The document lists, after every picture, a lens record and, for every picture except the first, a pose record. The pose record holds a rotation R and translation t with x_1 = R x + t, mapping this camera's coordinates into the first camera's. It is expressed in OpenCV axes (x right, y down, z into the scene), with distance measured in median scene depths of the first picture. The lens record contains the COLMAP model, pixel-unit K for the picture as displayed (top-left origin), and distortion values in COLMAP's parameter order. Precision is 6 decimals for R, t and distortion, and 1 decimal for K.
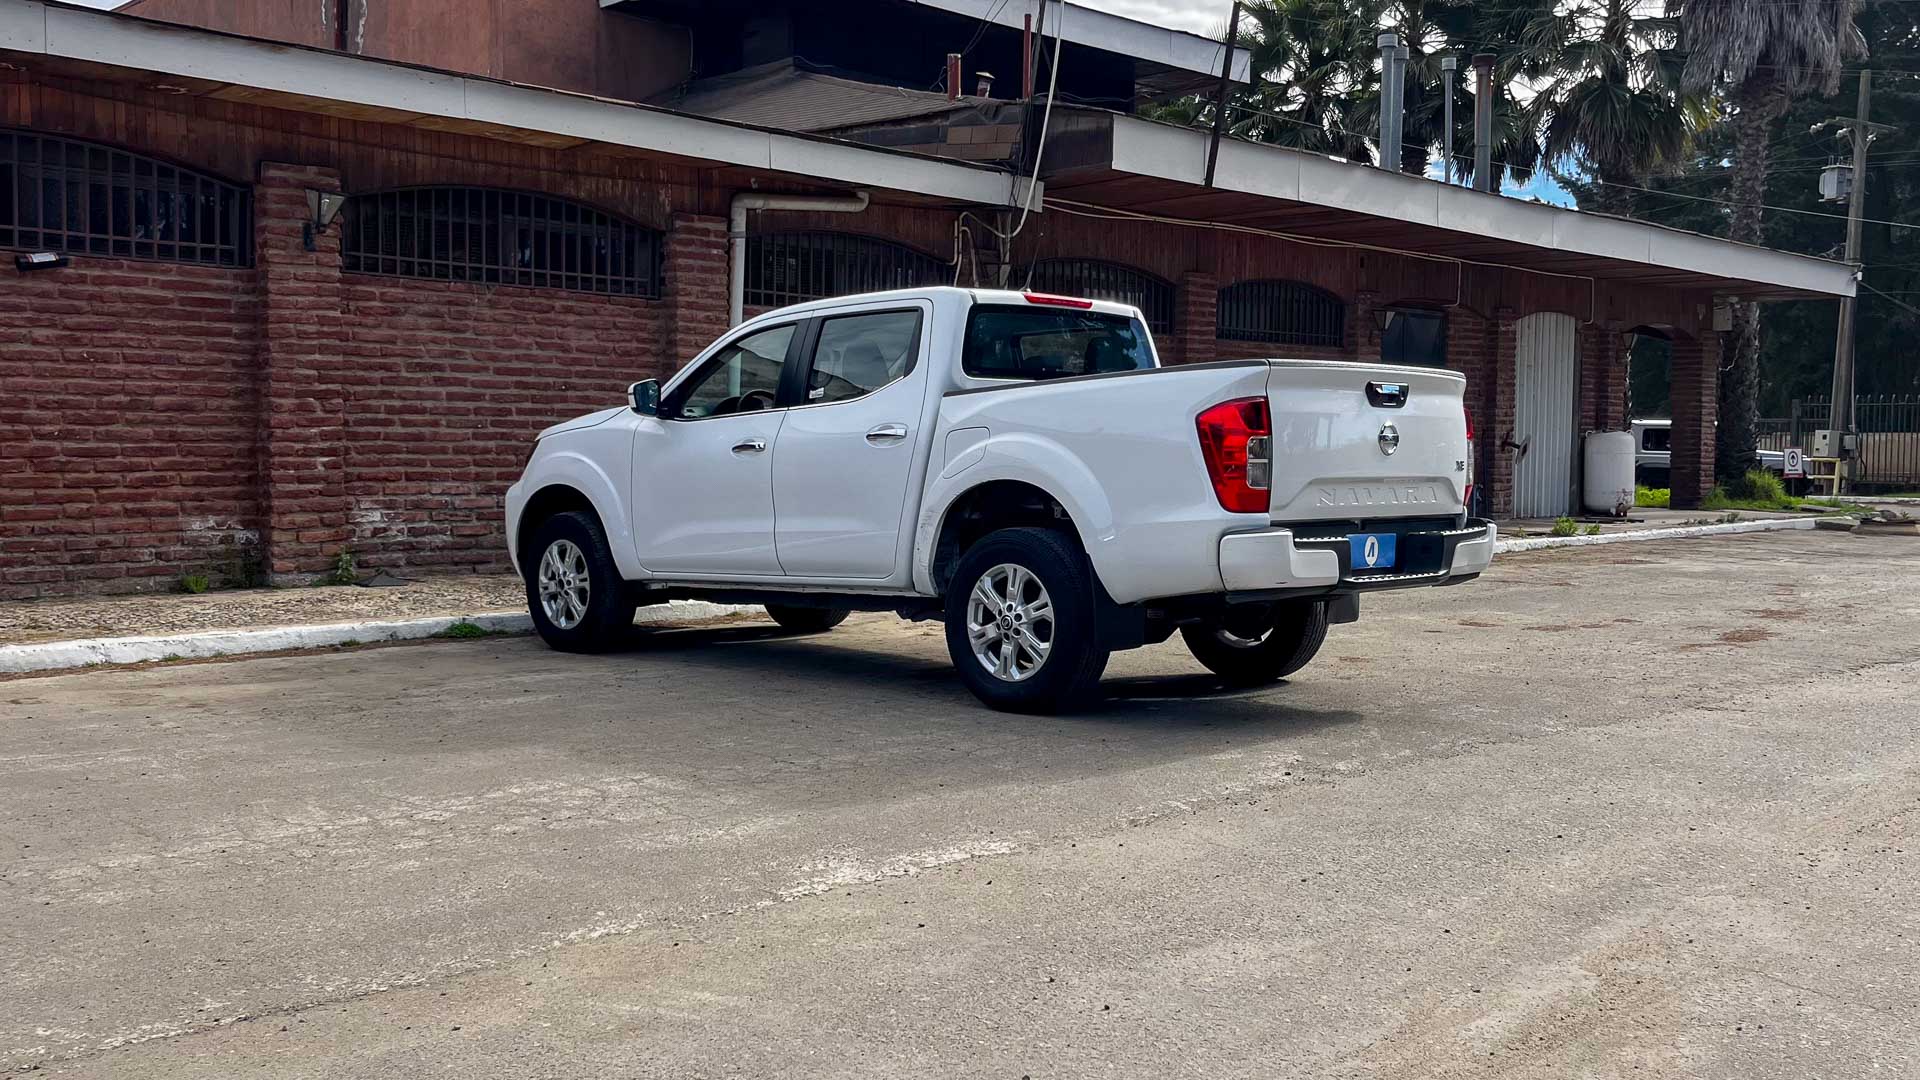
lens RADIAL K [[1701.8, 0, 960.0], [0, 1701.8, 540.0], [0, 0, 1]] dist [0.022344, -0.009495]
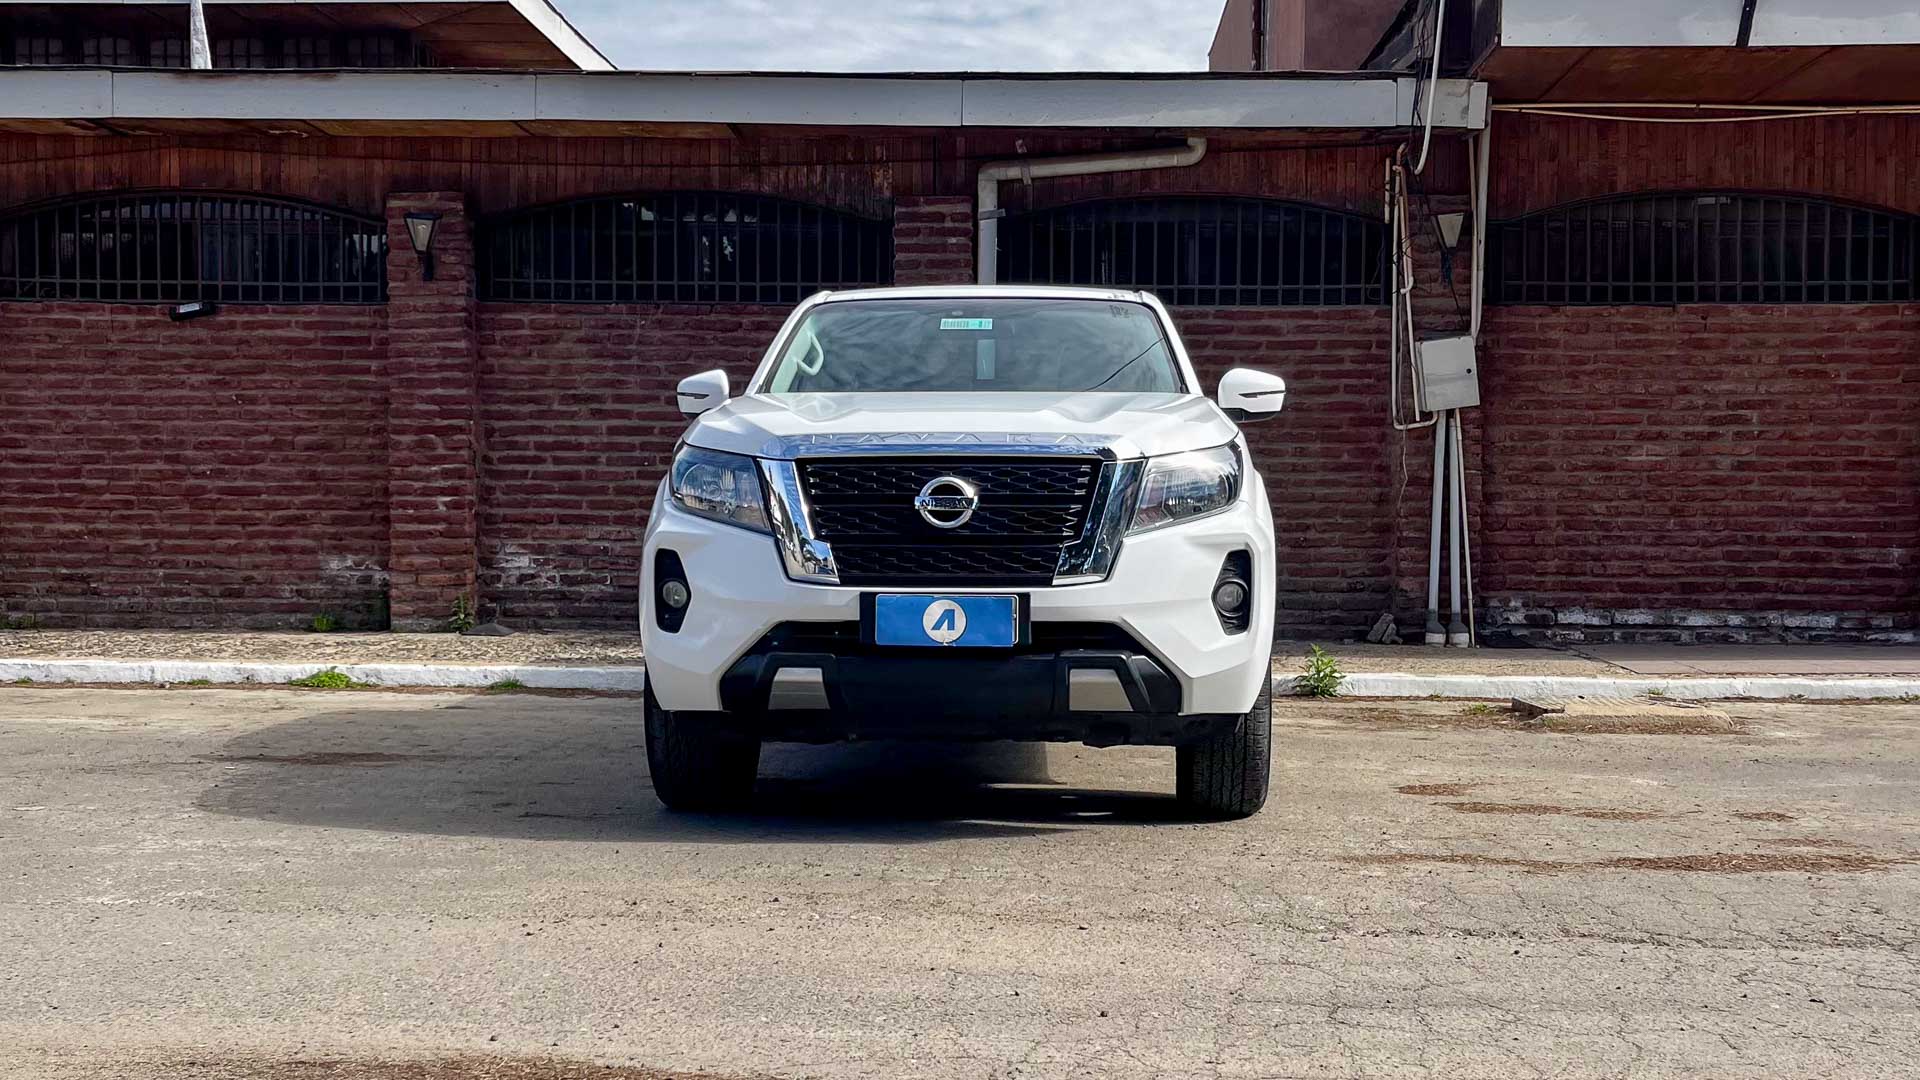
lens RADIAL K [[1990.2, 0, 962.8], [0, 1990.2, 548.6], [0, 0, 1]] dist [0.143500, -0.425459]
pose [[0.686313, 0.011278, -0.727219, 0.589326], [-0.043589, 0.998720, -0.025649, -0.003191], [0.725999, 0.049301, 0.685926, 0.413600]]
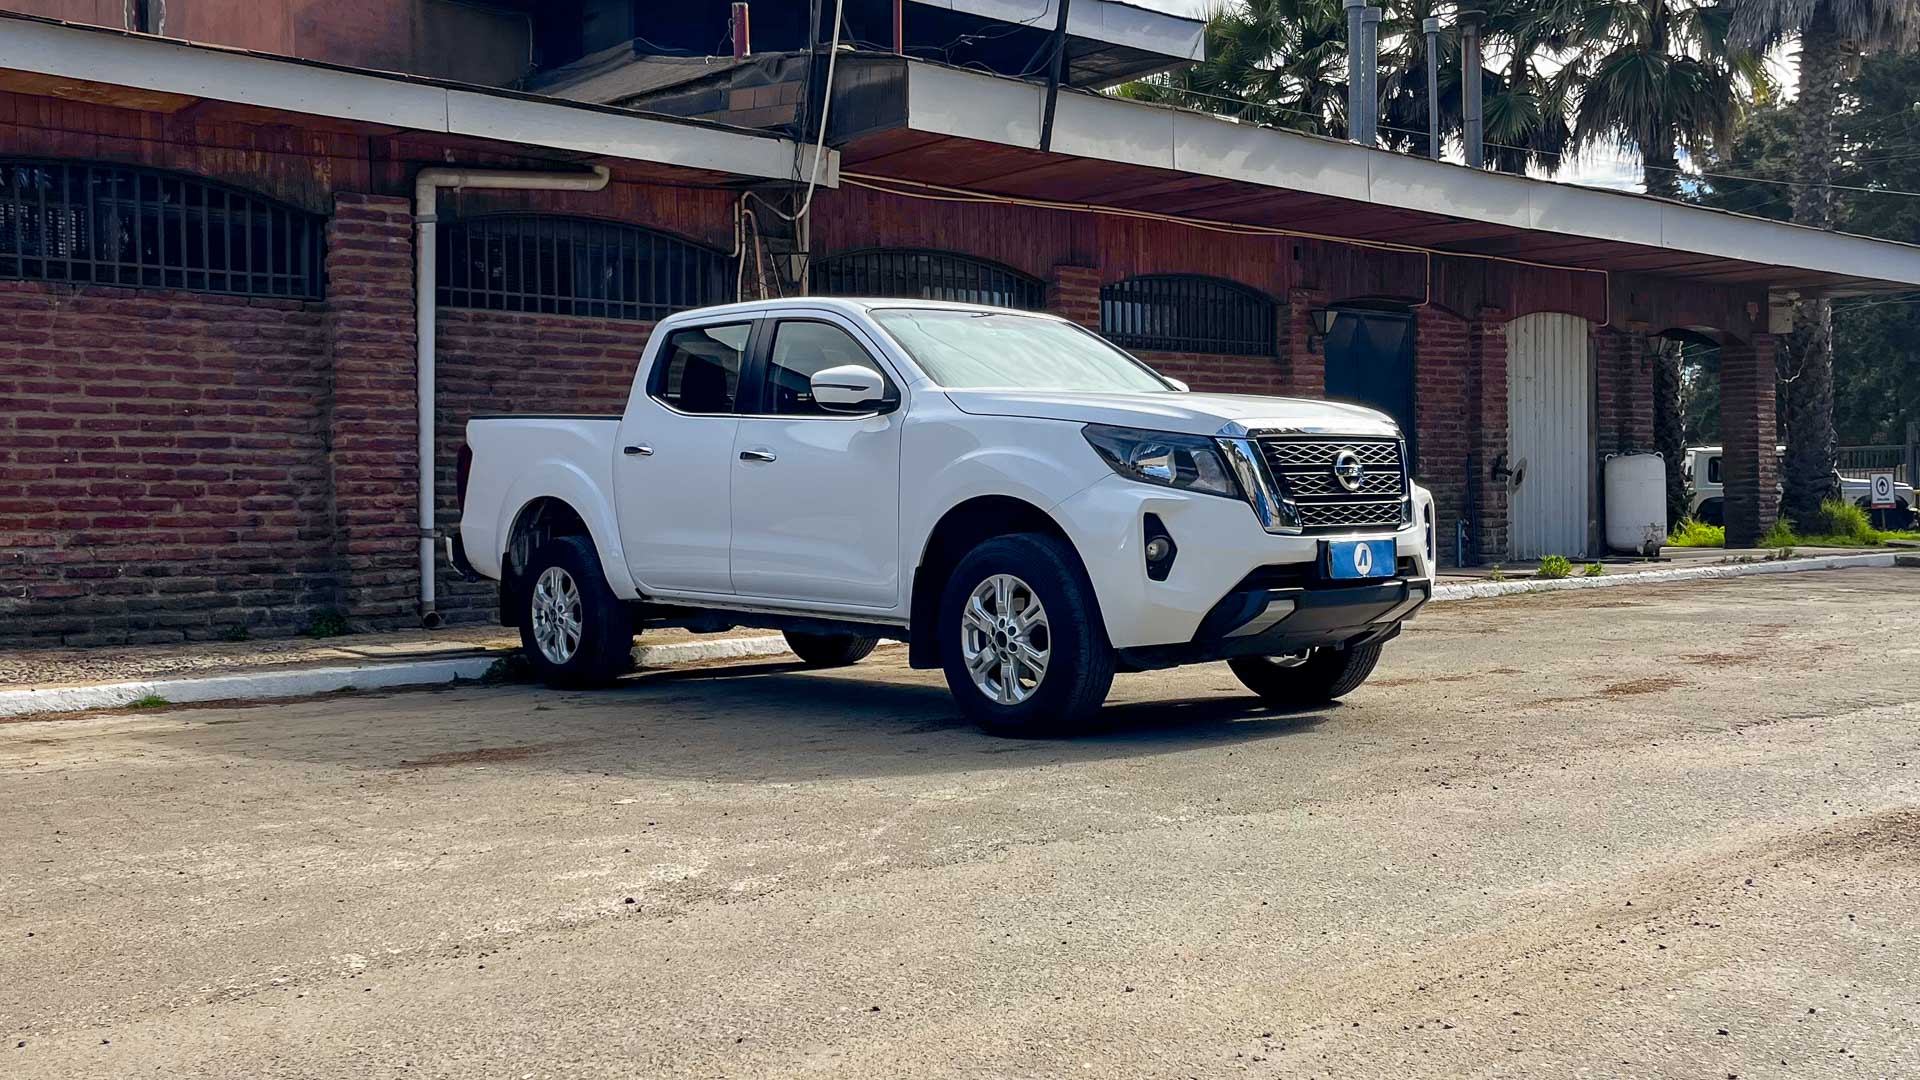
lens RADIAL K [[1875.5, 0, 932.7], [0, 1875.5, 560.8], [0, 0, 1]] dist [0.026607, -0.009358]
pose [[0.998603, -0.024576, -0.046766, 0.163140], [0.023153, 0.999259, -0.030743, 0.016617], [0.047487, 0.029617, 0.998433, 0.143294]]
